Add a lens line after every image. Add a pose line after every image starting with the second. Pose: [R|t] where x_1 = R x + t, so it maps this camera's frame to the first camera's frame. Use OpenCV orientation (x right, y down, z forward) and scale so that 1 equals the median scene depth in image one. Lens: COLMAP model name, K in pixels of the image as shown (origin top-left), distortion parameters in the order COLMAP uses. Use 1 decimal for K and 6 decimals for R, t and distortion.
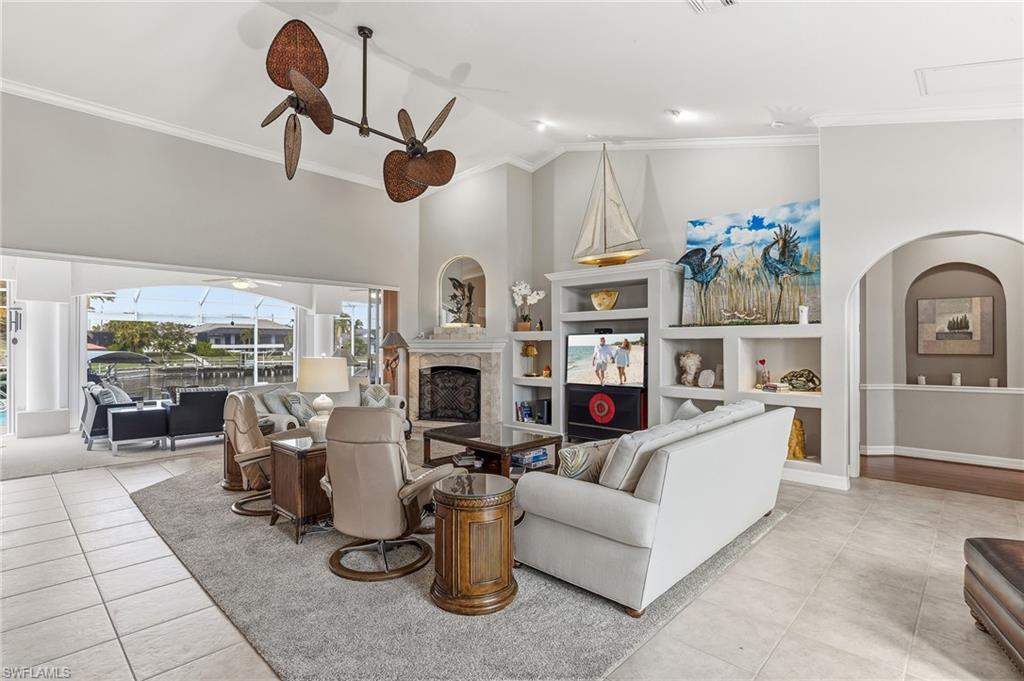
lens RADIAL K [[499.6, 0, 512.0], [0, 499.6, 340.5], [0, 0, 1]] dist [-0.003483, 0.000151]
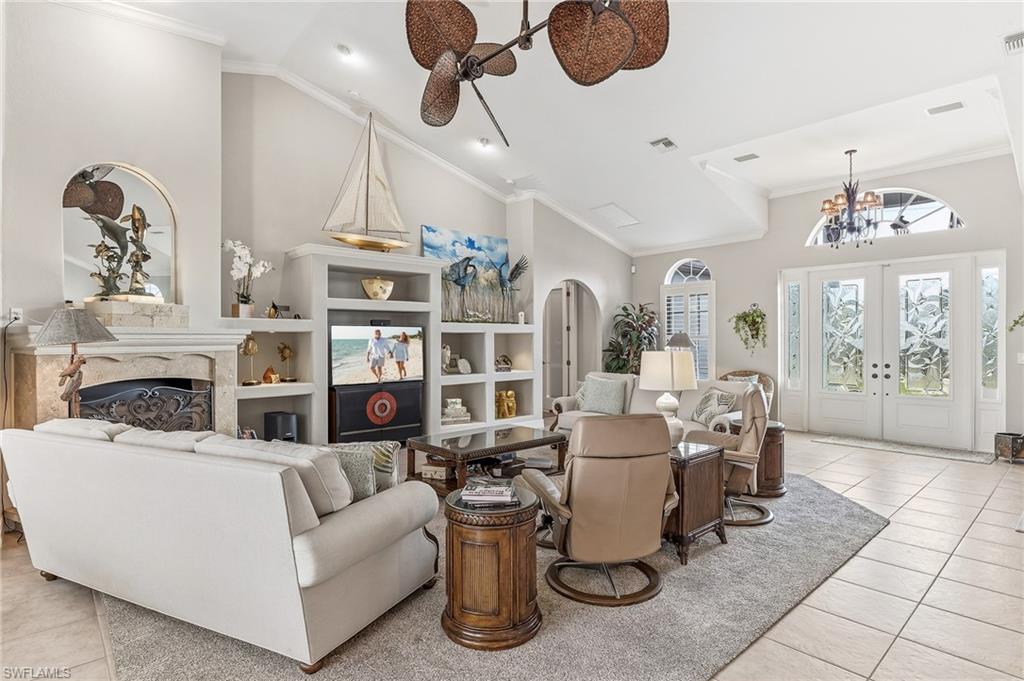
lens RADIAL K [[527.7, 0, 512.0], [0, 527.7, 340.5], [0, 0, 1]] dist [-0.002509, 0.000262]
pose [[0.077476, -0.001329, 0.996993, -0.763035], [-0.006694, 0.999976, 0.001853, 0.009748], [-0.996972, -0.006817, 0.077465, 0.698965]]
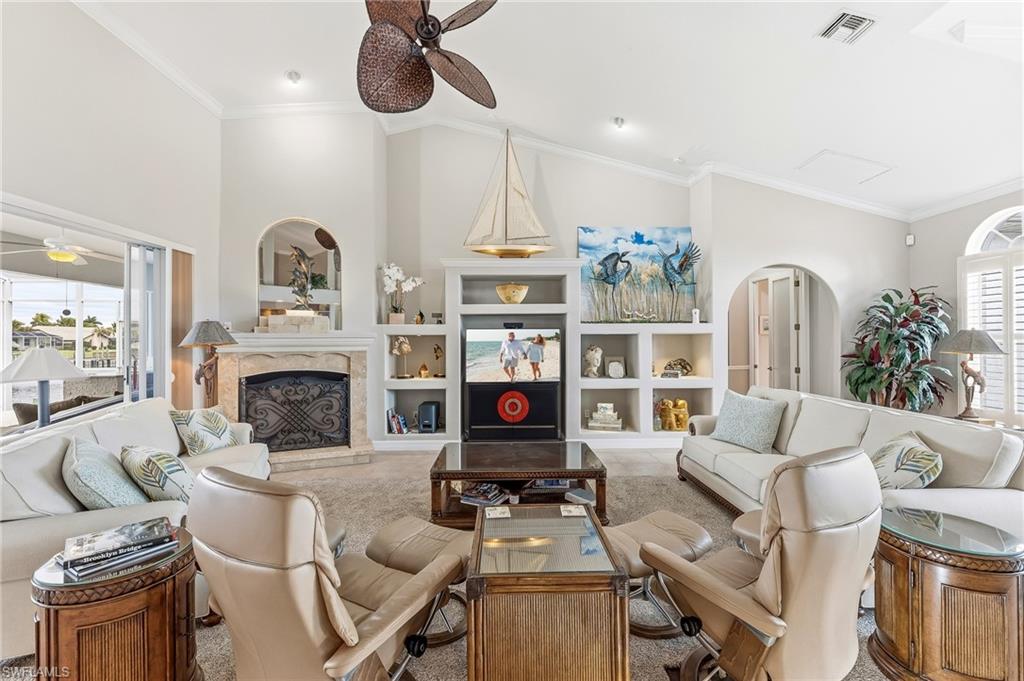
lens RADIAL K [[428.4, 0, 512.0], [0, 428.4, 340.5], [0, 0, 1]] dist [0.000831, -0.000102]
pose [[0.708059, -0.002273, 0.706150, -0.402642], [-0.003304, 0.999973, 0.006531, 0.004144], [-0.706146, -0.006958, 0.708032, 0.429423]]
